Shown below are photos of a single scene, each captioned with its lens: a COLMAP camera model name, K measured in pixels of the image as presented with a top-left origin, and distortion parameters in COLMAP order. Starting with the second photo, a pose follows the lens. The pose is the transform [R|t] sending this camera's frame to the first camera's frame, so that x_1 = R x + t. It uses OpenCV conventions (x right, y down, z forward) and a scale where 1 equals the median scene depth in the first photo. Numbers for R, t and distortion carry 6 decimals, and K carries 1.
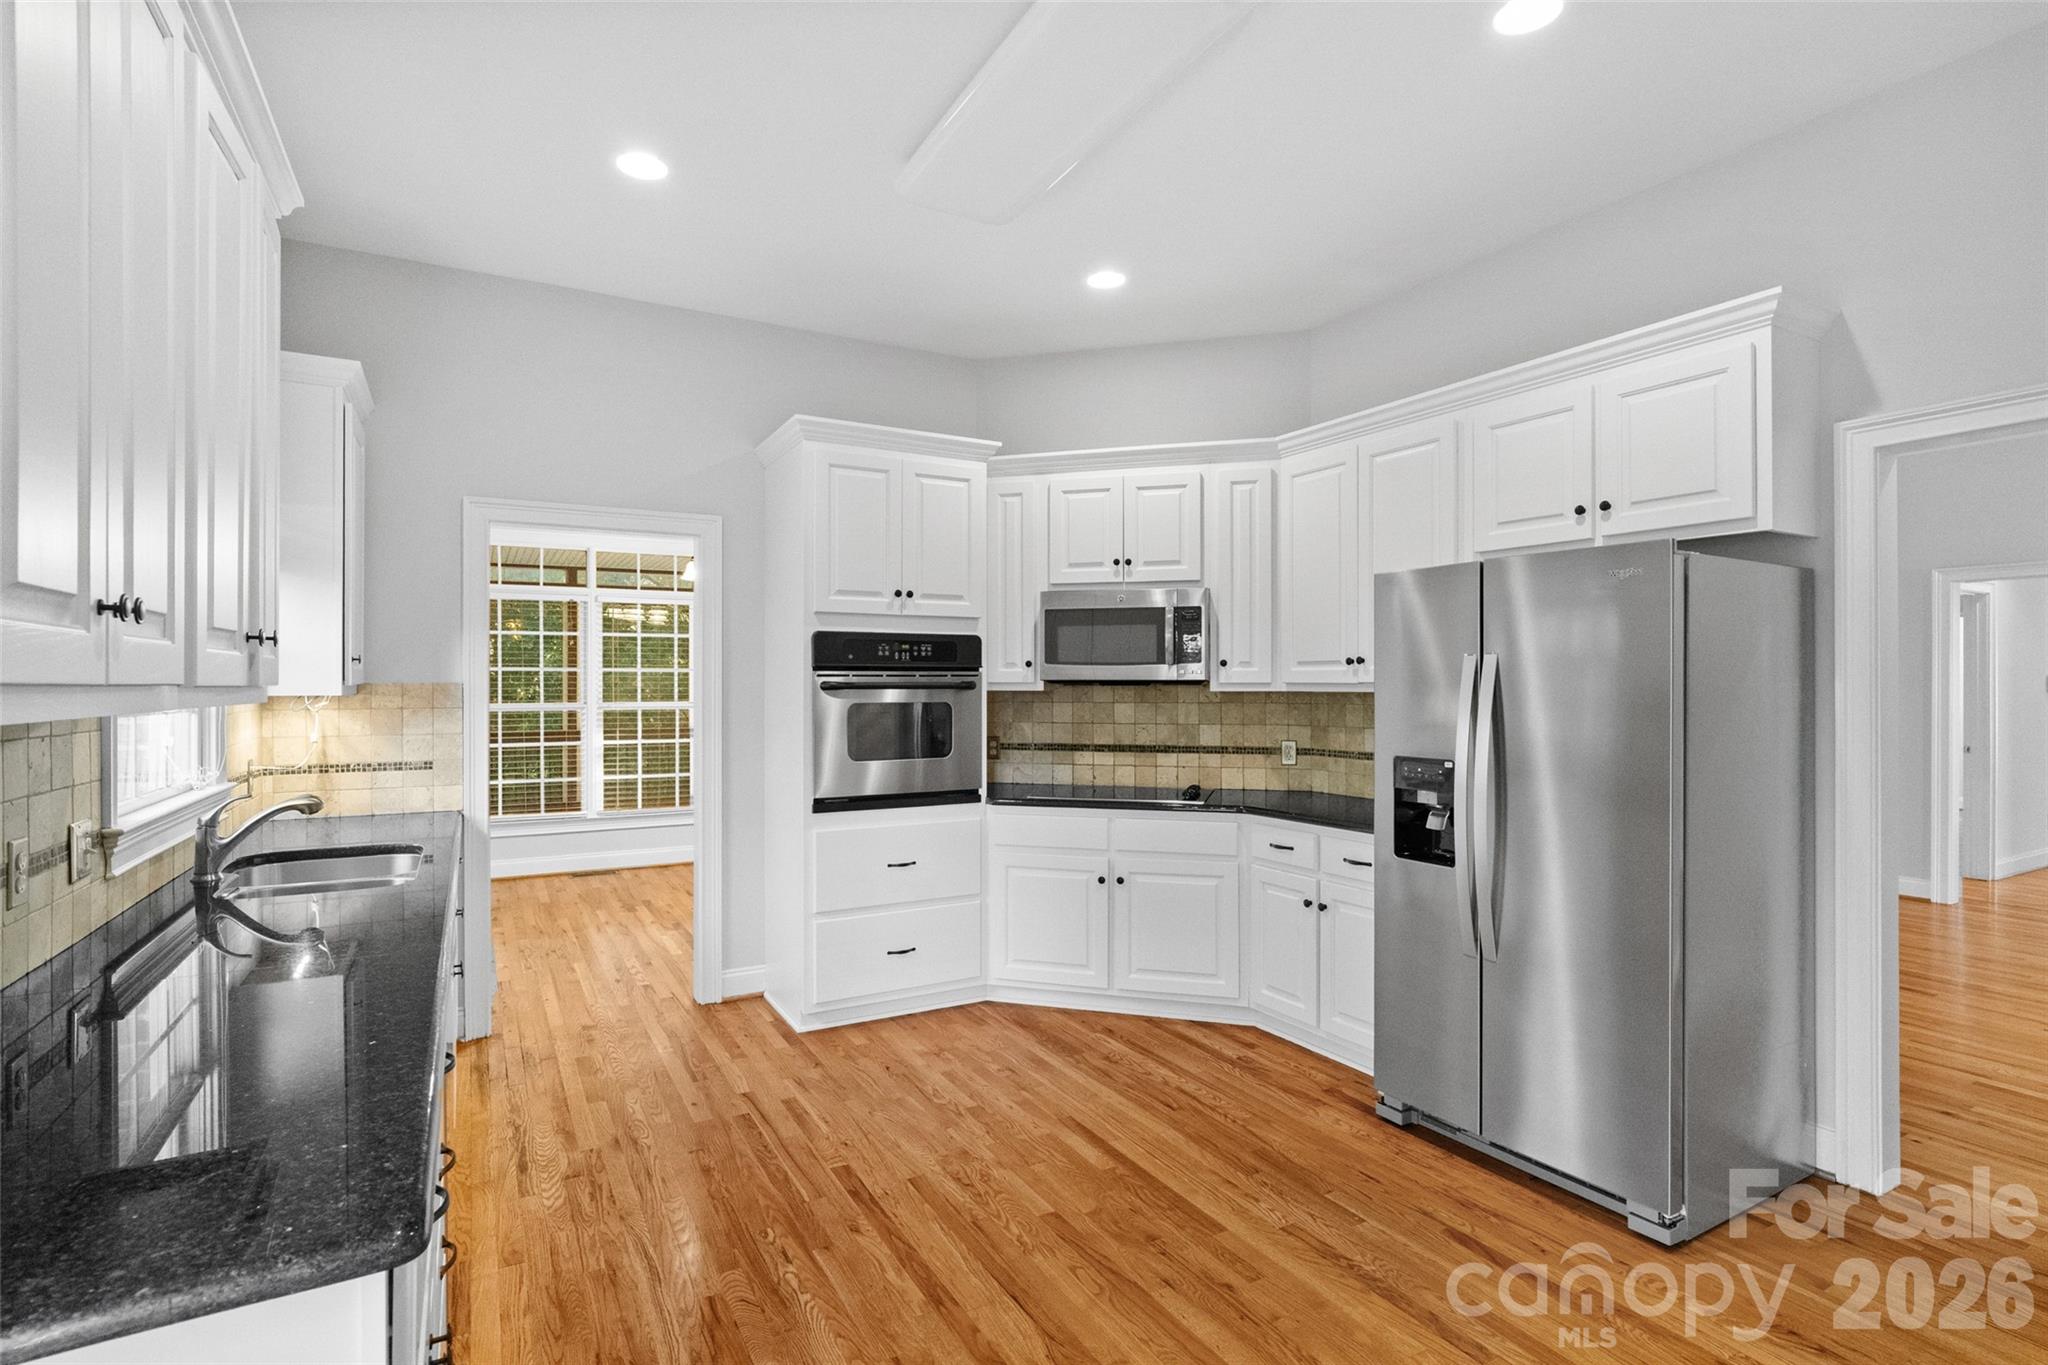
lens RADIAL K [[977.9, 0, 1012.6], [0, 977.9, 671.2], [0, 0, 1]] dist [-0.002529, 0.000063]
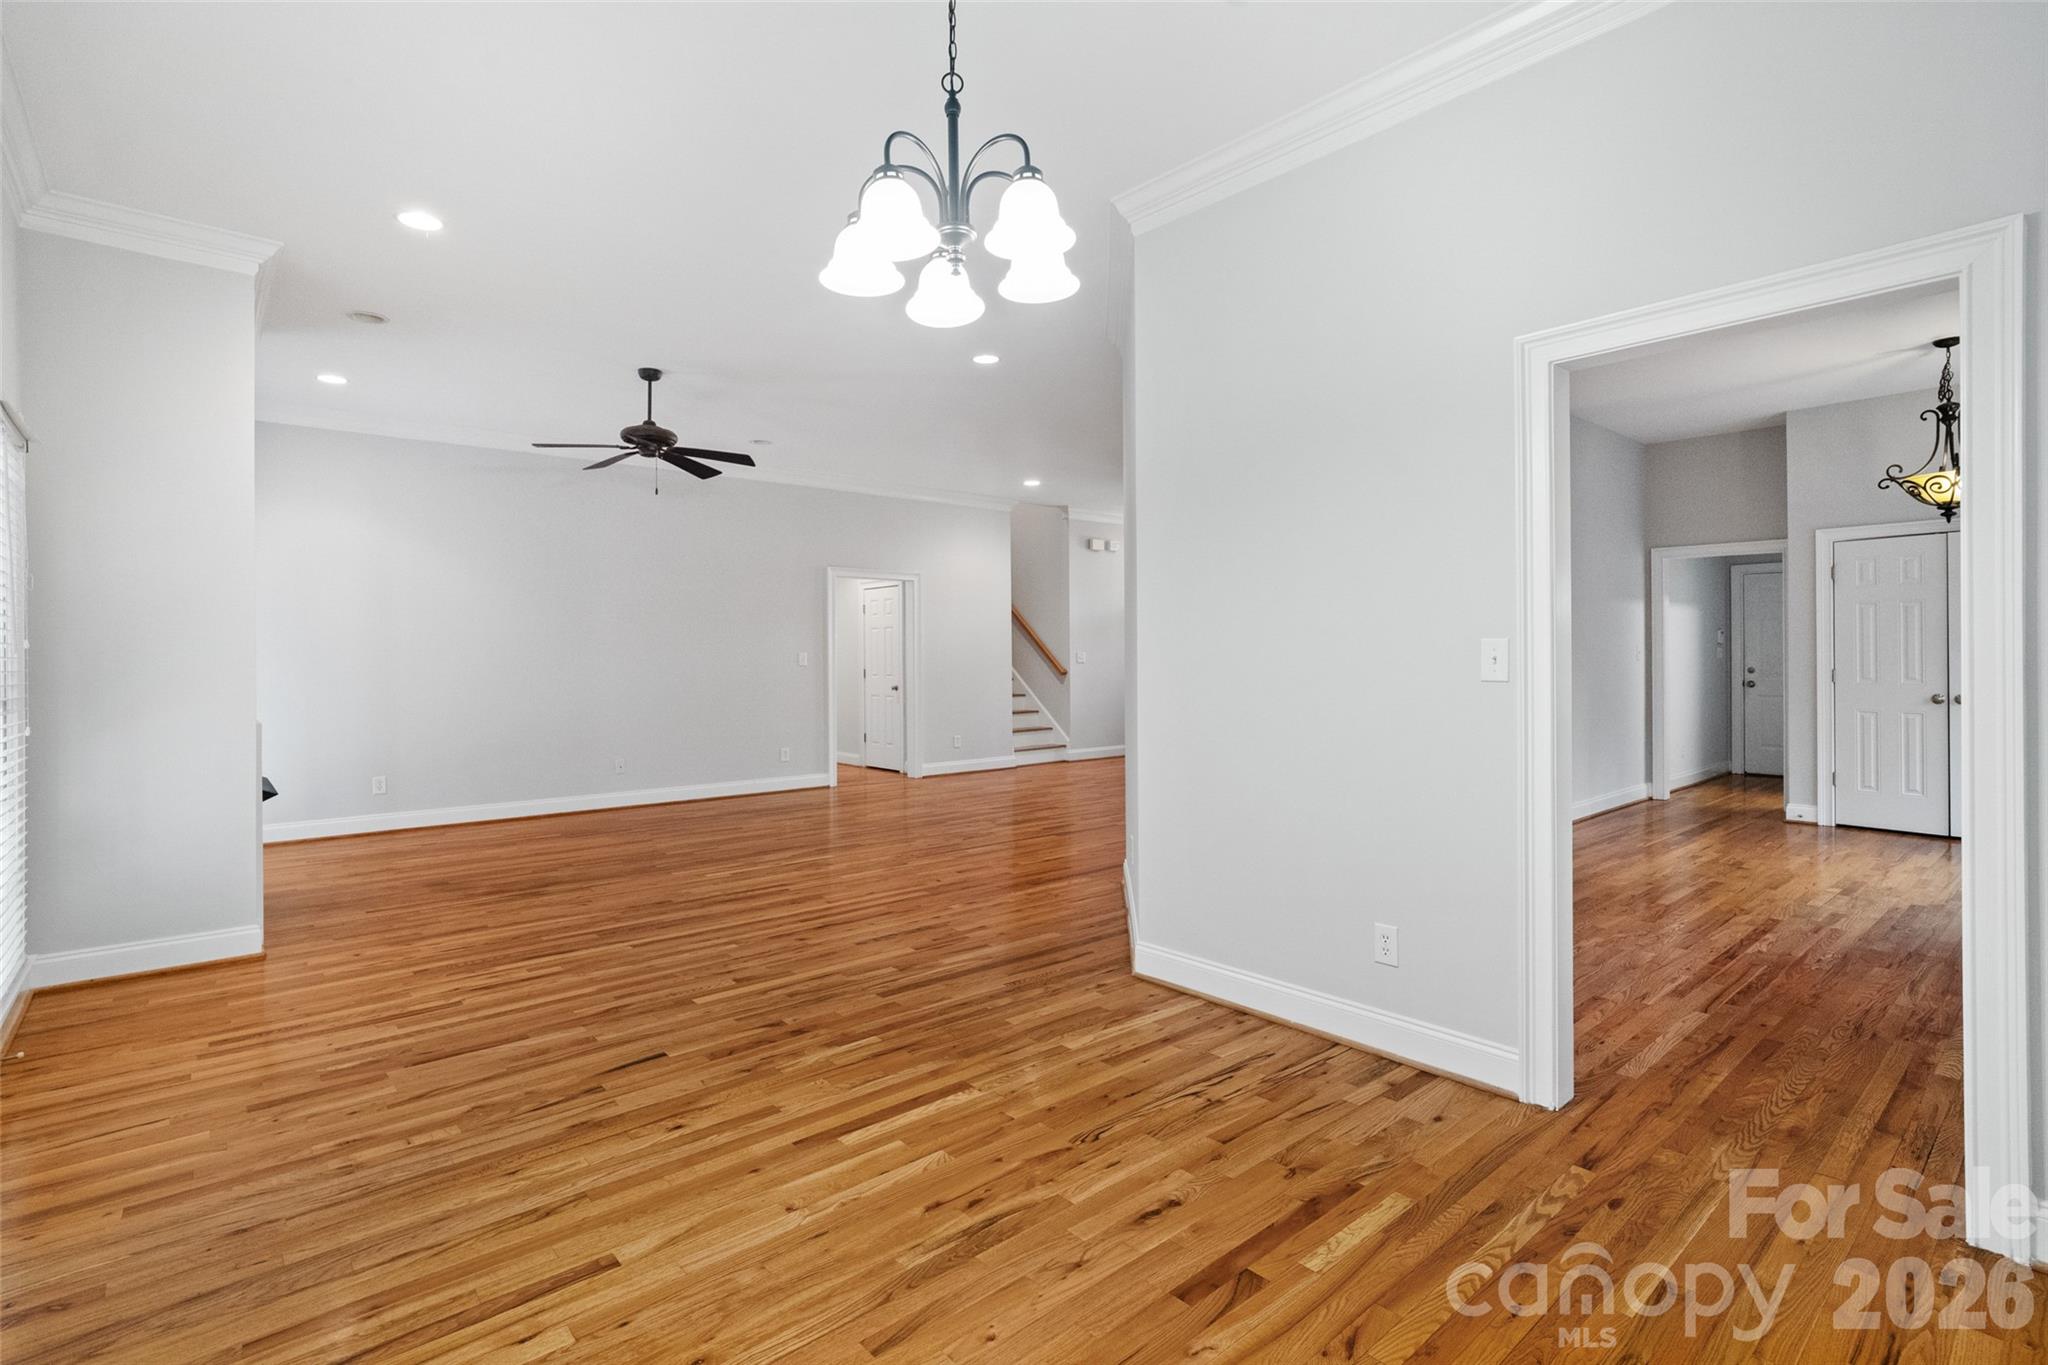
lens RADIAL K [[989.6, 0, 1026.5], [0, 989.6, 654.0], [0, 0, 1]] dist [-0.000548, 0.000455]
pose [[-0.219447, 0.004491, 0.975614, -0.960963], [-0.005027, 0.999971, -0.005734, 0.060075], [-0.975611, -0.006163, -0.219418, 1.636821]]
